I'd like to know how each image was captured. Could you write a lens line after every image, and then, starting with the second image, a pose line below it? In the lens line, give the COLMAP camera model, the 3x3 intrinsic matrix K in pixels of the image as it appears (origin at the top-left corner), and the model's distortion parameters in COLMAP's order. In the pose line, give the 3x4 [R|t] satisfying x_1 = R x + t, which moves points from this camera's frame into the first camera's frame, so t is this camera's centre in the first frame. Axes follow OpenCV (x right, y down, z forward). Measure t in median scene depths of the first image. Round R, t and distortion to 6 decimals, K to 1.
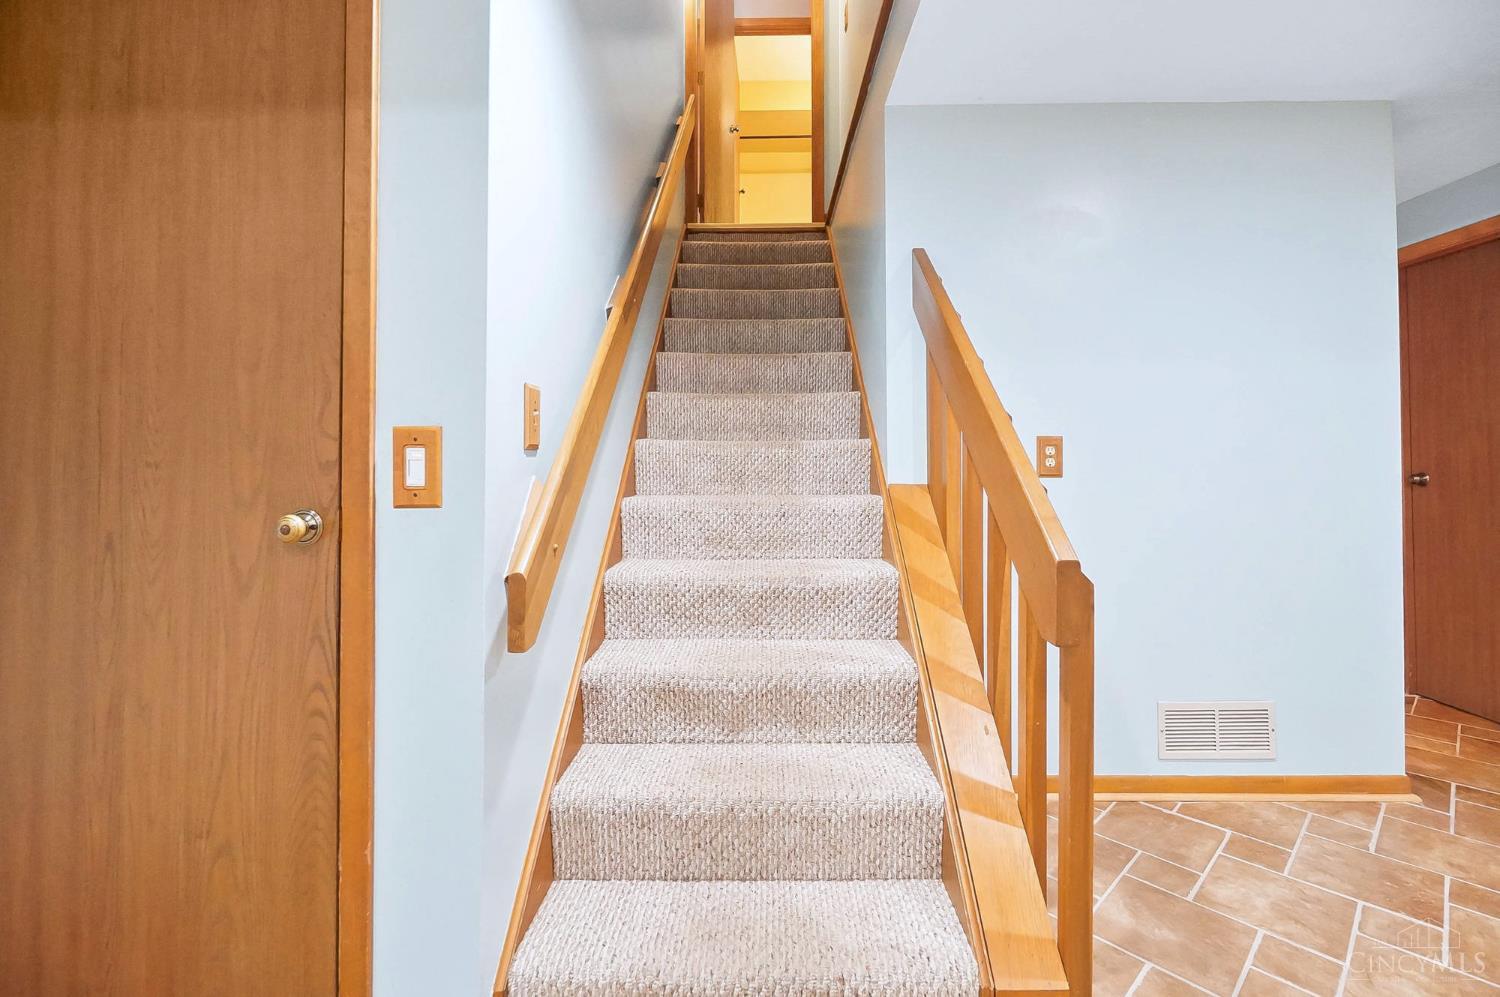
lens RADIAL K [[651.6, 0, 755.6], [0, 651.6, 461.7], [0, 0, 1]] dist [0.000619, -0.000608]
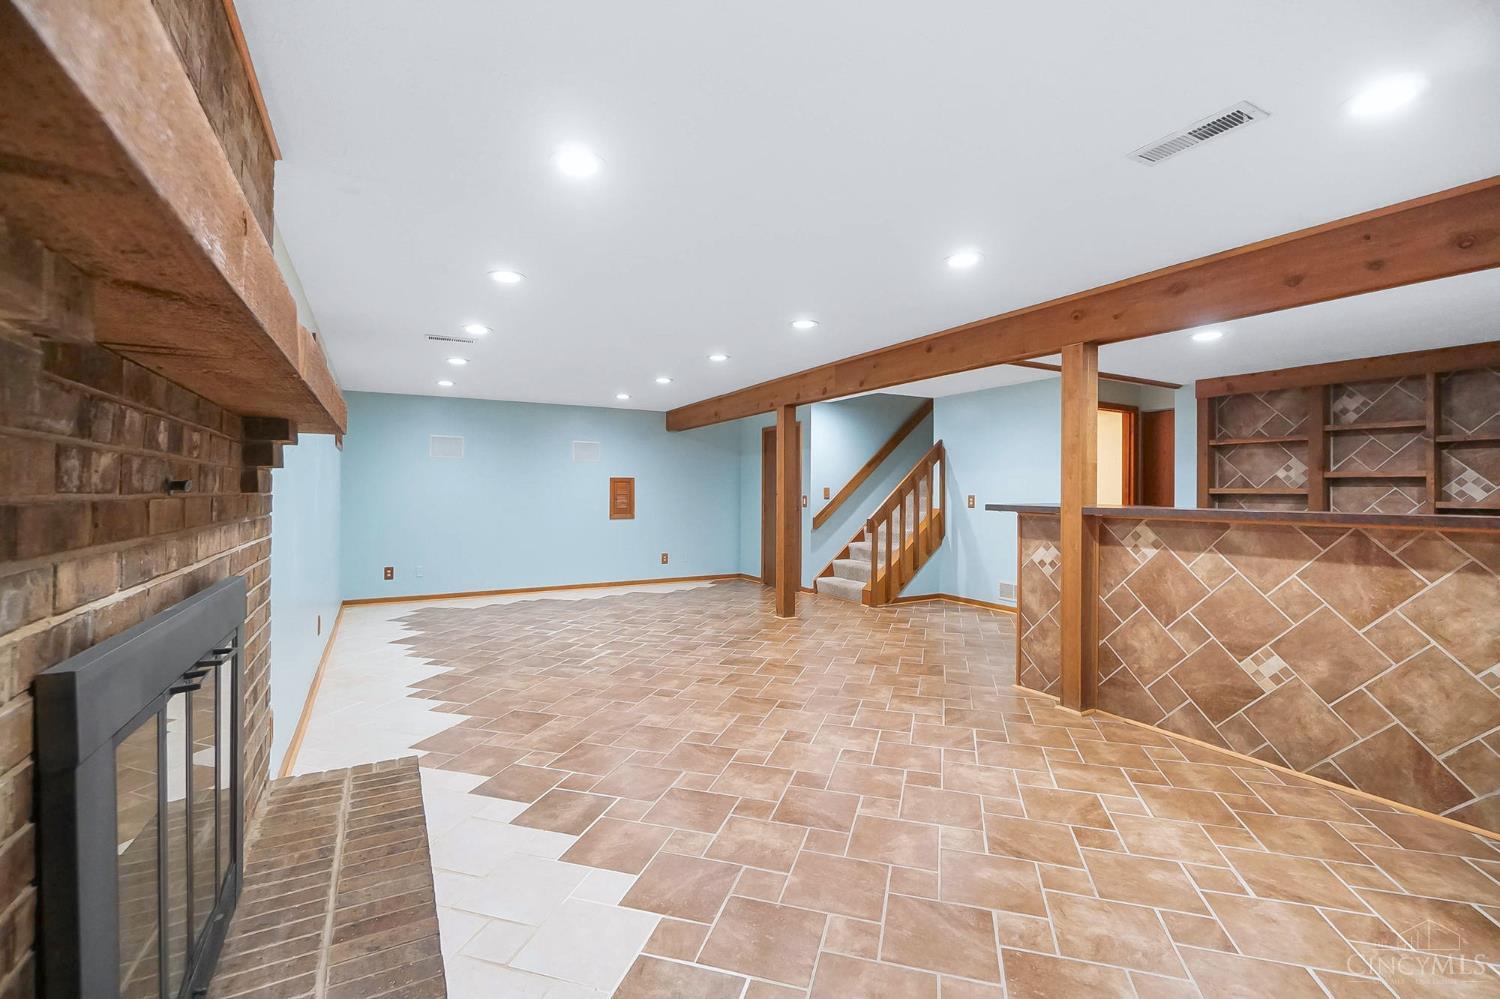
lens RADIAL K [[651.6, 0, 750.6], [0, 651.6, 499.5], [0, 0, 1]] dist [0.000619, -0.000608]
pose [[0.495305, 0.017923, -0.868534, 5.192629], [-0.005852, 0.999833, 0.017295, -0.126606], [0.868699, -0.003483, 0.495327, -2.923268]]
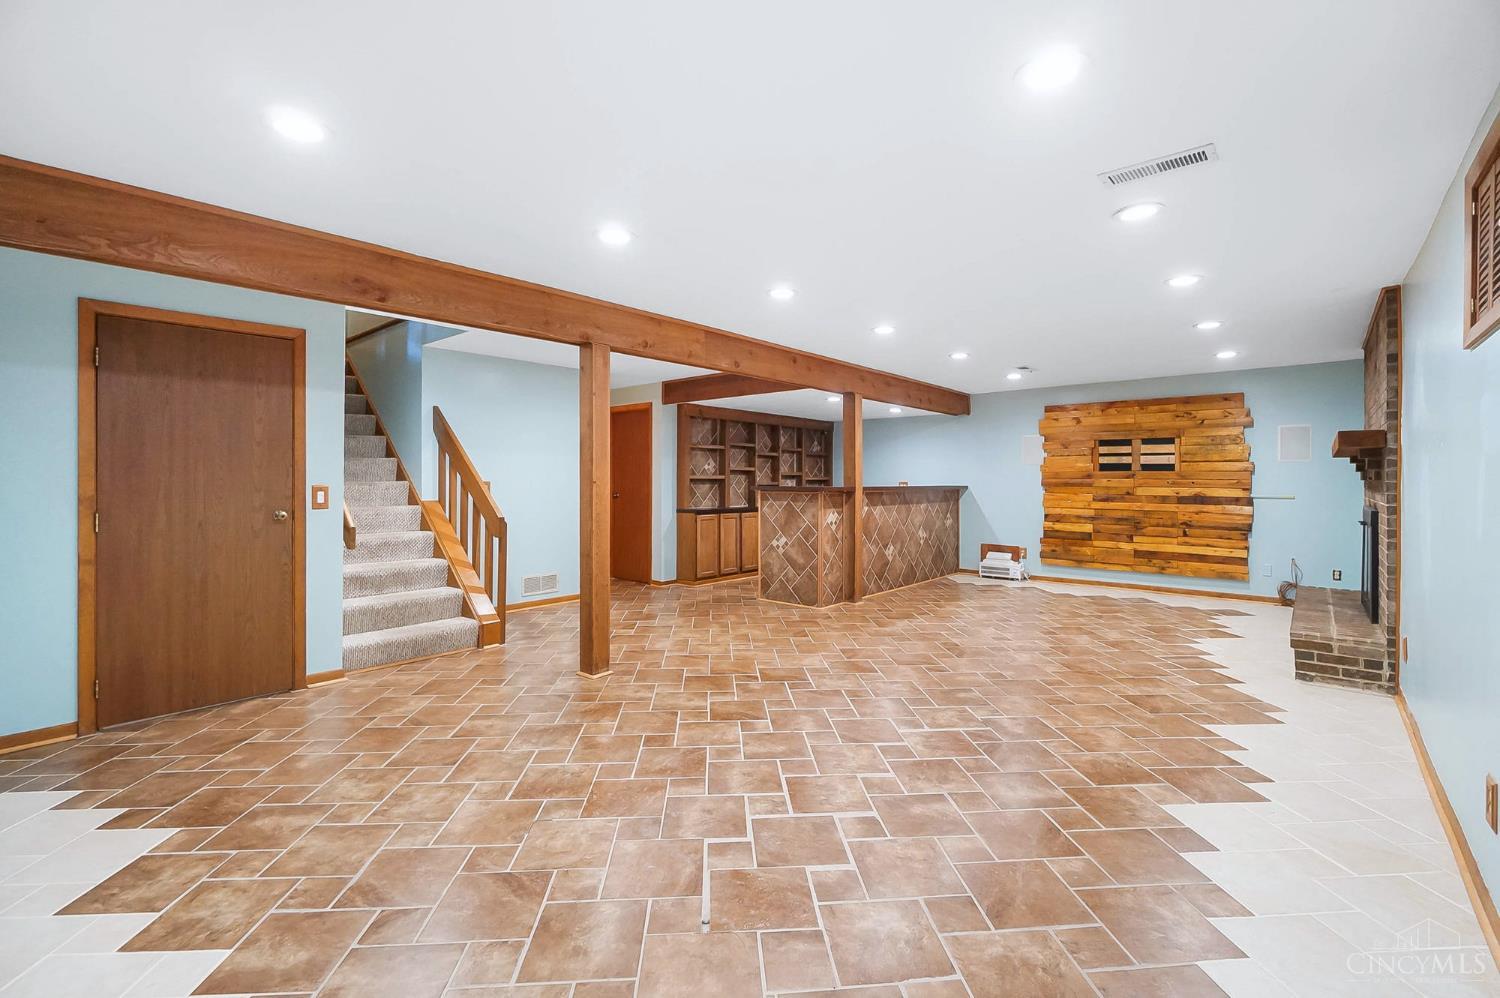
lens RADIAL K [[651.6, 0, 747.5], [0, 651.6, 485.2], [0, 0, 1]] dist [0.000619, -0.000608]
pose [[0.650035, -0.000827, 0.759904, -1.634326], [-0.005240, 0.999971, 0.005570, -0.084102], [-0.759886, -0.007602, 0.650012, -2.876342]]
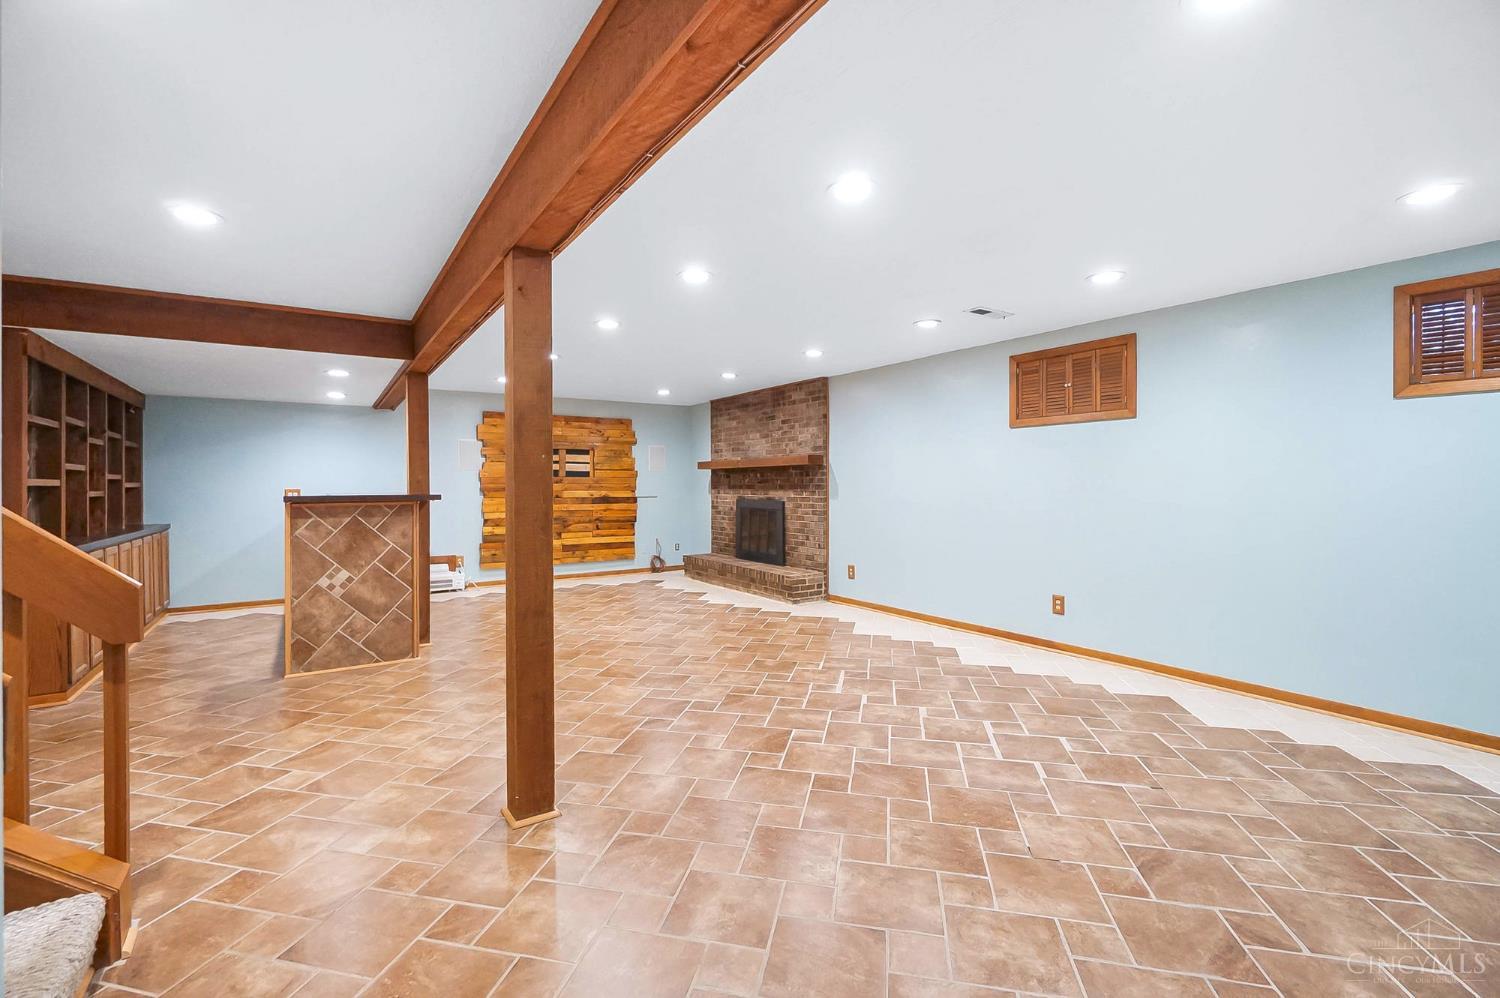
lens RADIAL K [[651.6, 0, 745.1], [0, 651.6, 488.2], [0, 0, 1]] dist [0.000619, -0.000608]
pose [[-0.554802, 0.002617, 0.831978, -1.608473], [0.007468, 0.999970, 0.001834, -0.076300], [-0.831949, 0.007231, -0.554805, 0.669953]]
